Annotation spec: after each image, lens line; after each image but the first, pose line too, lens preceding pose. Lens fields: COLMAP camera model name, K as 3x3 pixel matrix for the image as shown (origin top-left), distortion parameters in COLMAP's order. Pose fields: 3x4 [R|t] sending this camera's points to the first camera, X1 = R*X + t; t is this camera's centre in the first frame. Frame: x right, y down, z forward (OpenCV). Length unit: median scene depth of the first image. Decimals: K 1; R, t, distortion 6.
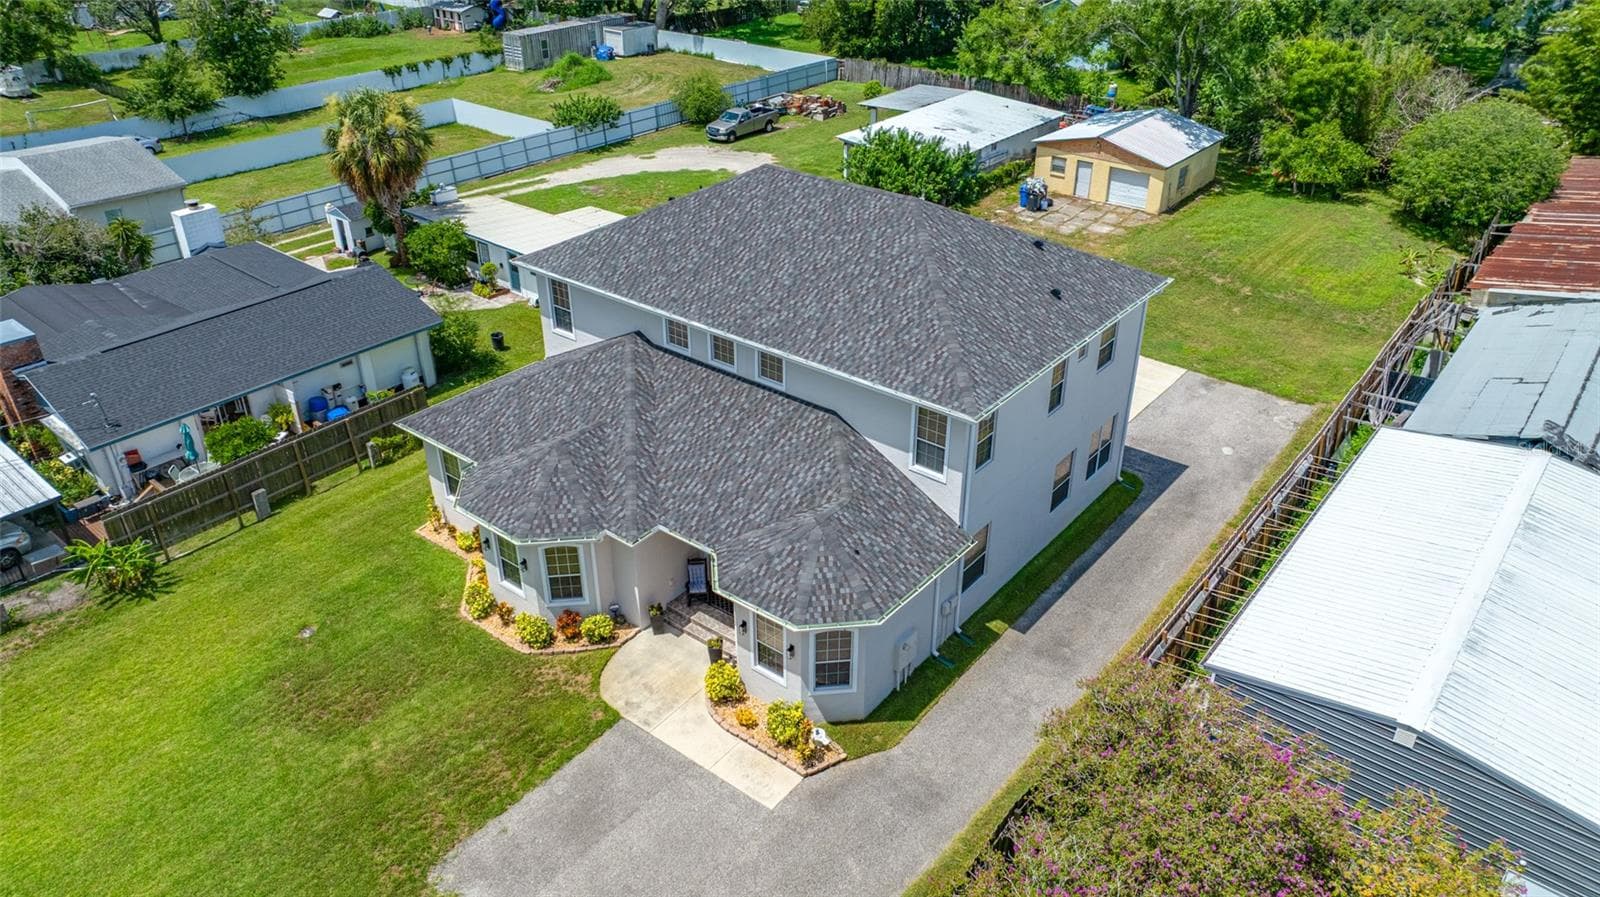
lens RADIAL K [[1124.6, 0, 805.0], [0, 1124.6, 448.9], [0, 0, 1]] dist [-0.027791, 0.019713]
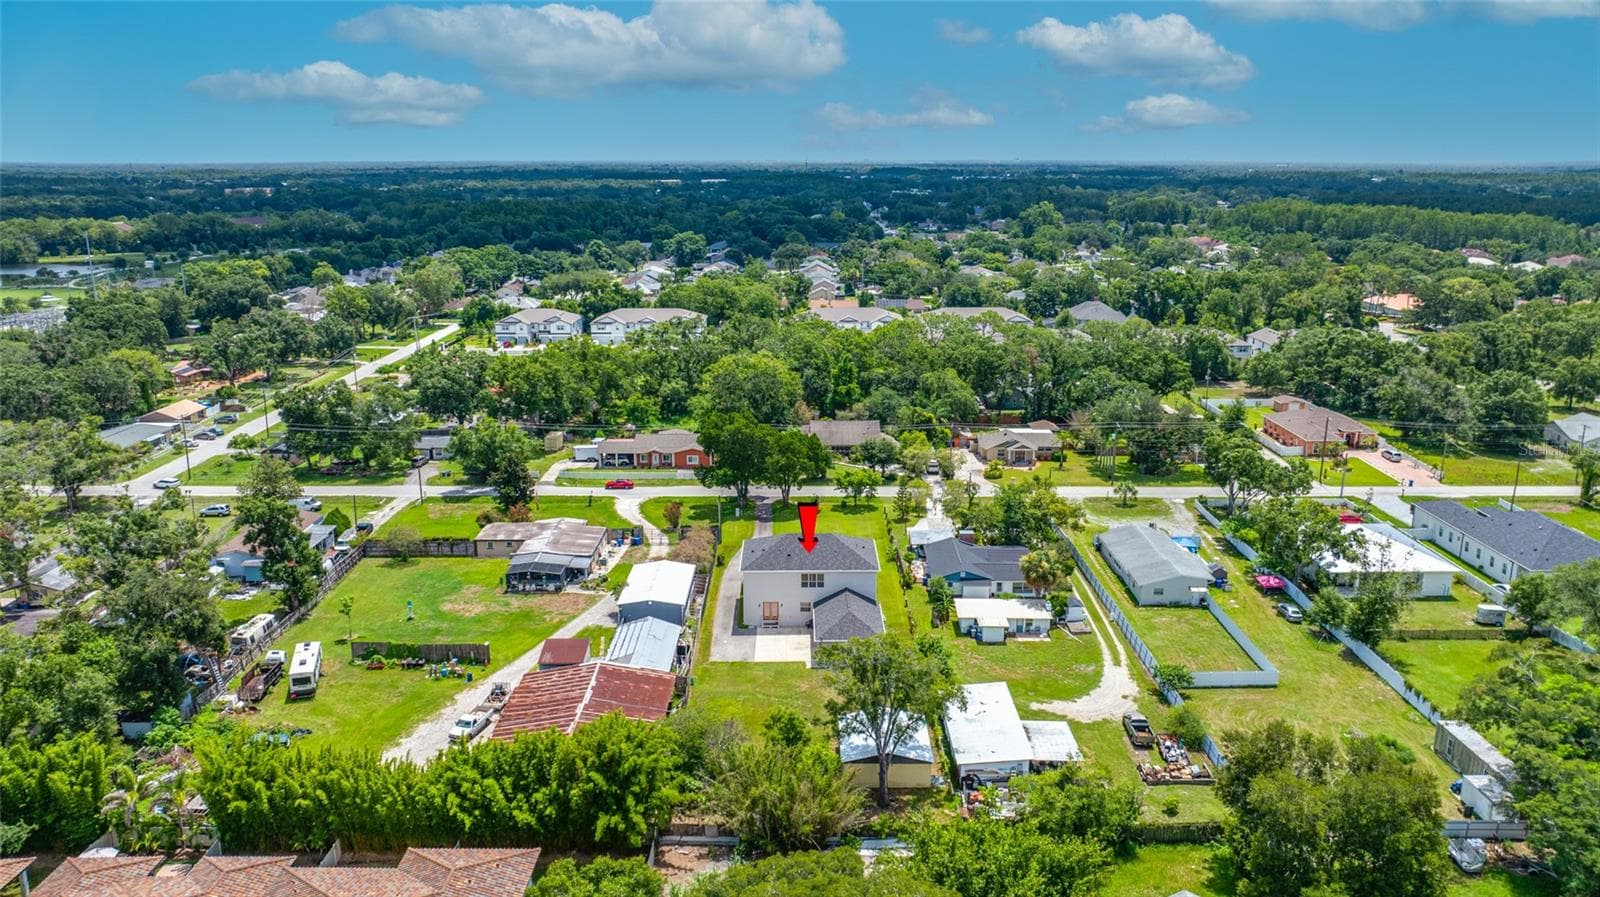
lens RADIAL K [[1132.2, 0, 804.4], [0, 1132.2, 436.7], [0, 0, 1]] dist [-0.001619, -0.026292]
pose [[-0.777586, 0.149312, -0.610791, 1.560048], [-0.314532, 0.748758, 0.583464, -1.803495], [0.544453, 0.645807, -0.535261, 1.833965]]
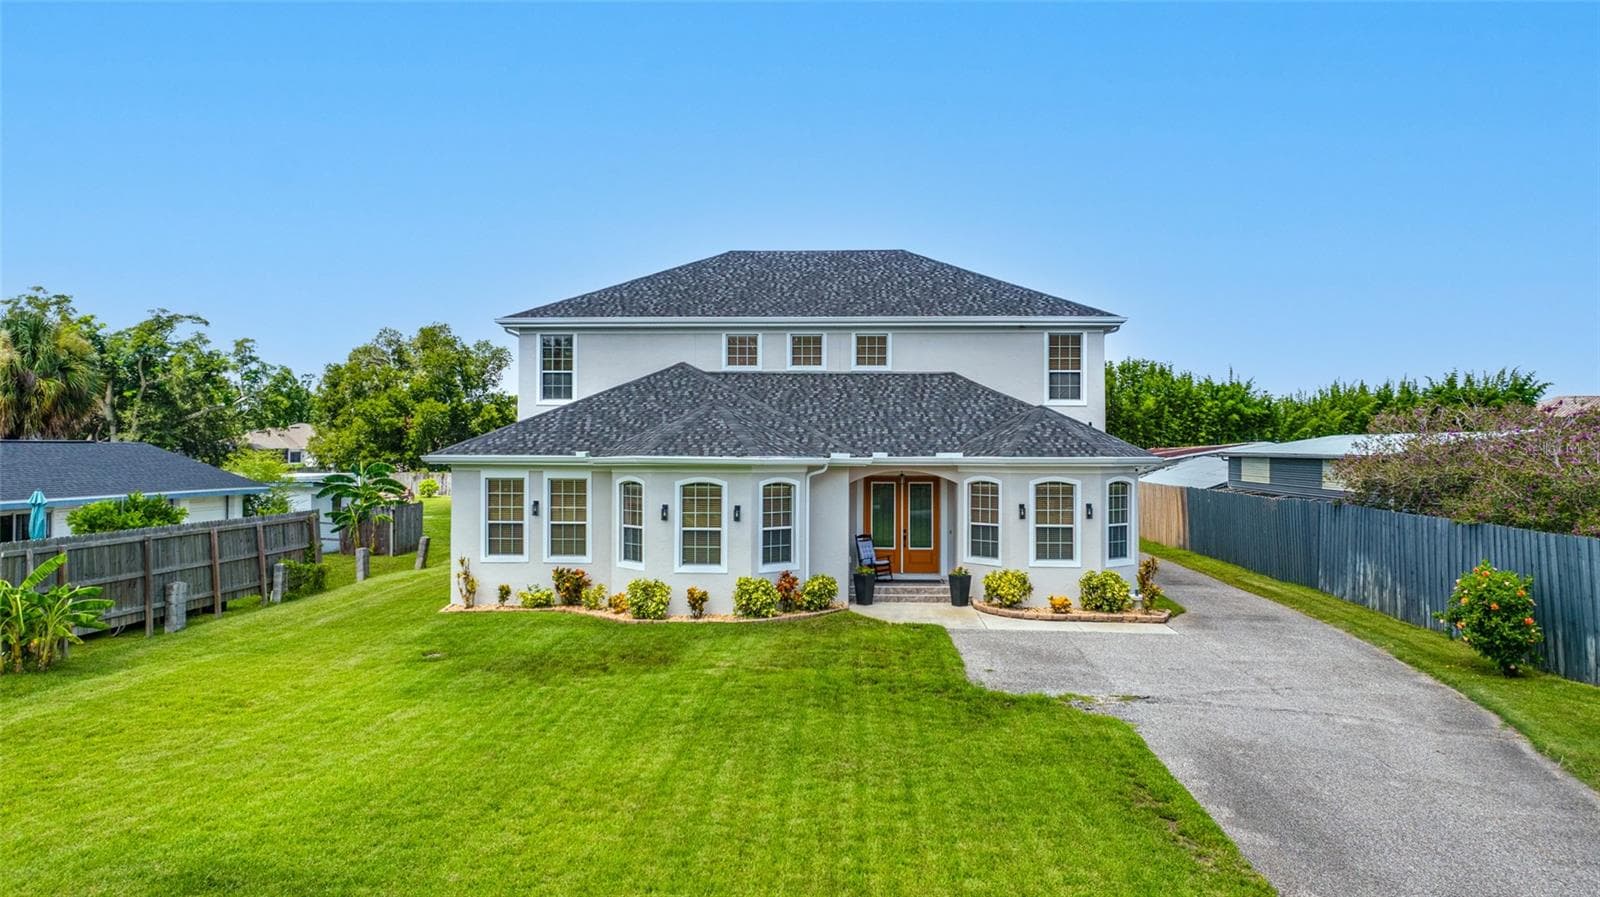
lens RADIAL K [[1124.6, 0, 805.0], [0, 1124.6, 448.9], [0, 0, 1]] dist [-0.027791, 0.019713]
pose [[0.818189, 0.000223, 0.574949, -0.363098], [0.286333, 0.867011, -0.407806, 0.218480], [-0.498578, 0.498289, 0.709315, 0.206215]]
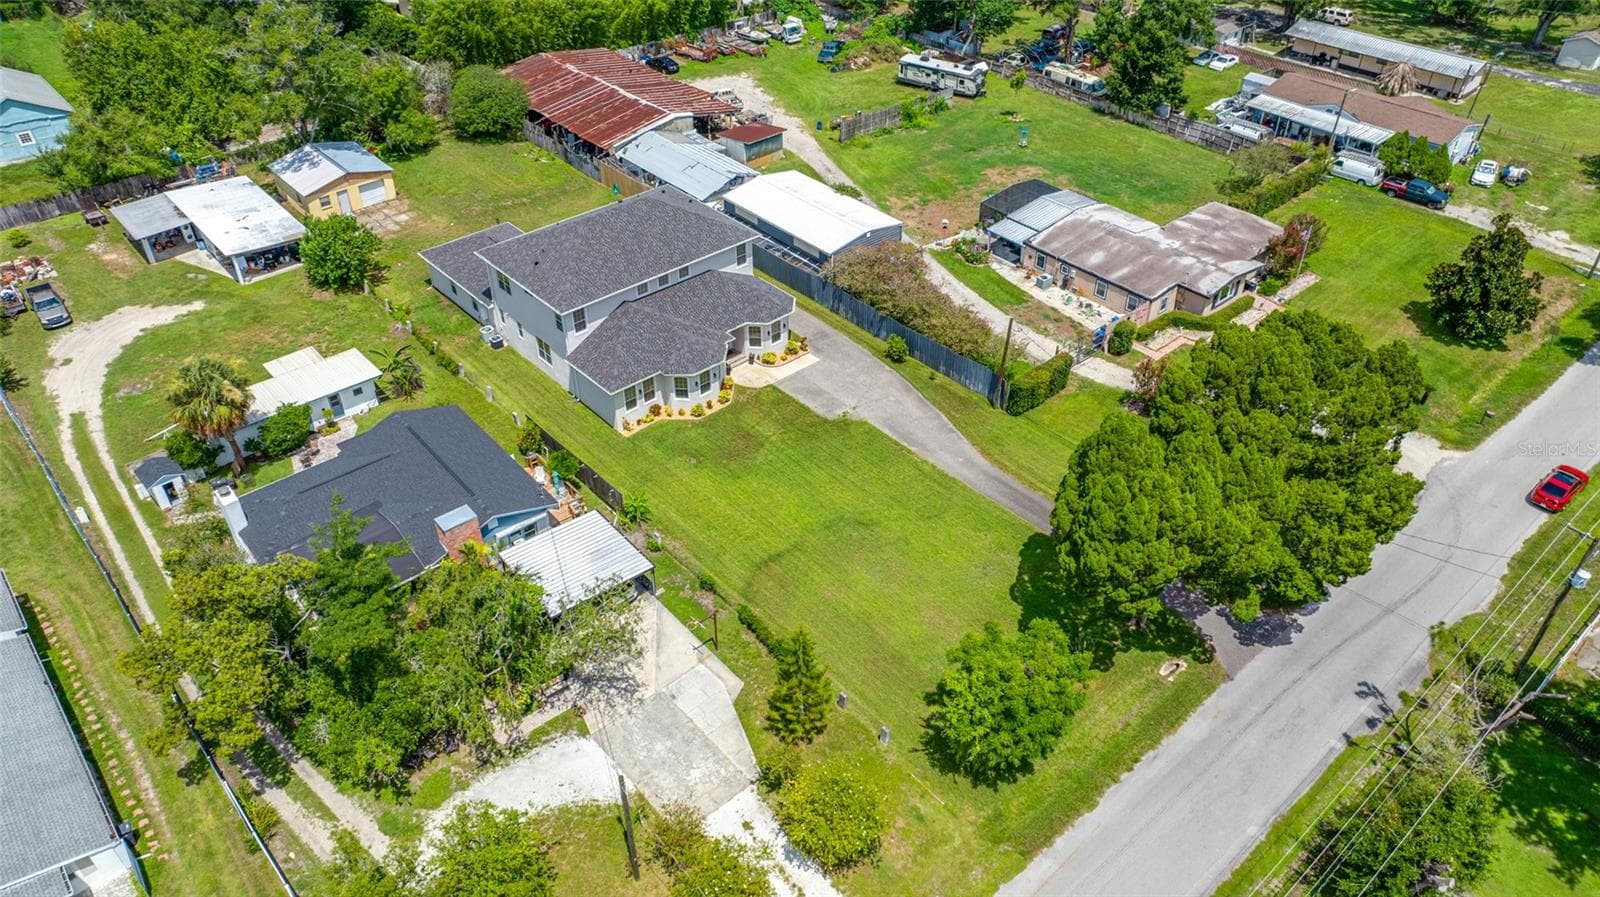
lens RADIAL K [[1124.6, 0, 805.0], [0, 1124.6, 448.9], [0, 0, 1]] dist [-0.027791, 0.019713]
pose [[0.169236, -0.604425, 0.778479, -1.249582], [0.491216, 0.736503, 0.465048, -0.466973], [-0.854439, 0.303698, 0.421547, -0.111820]]
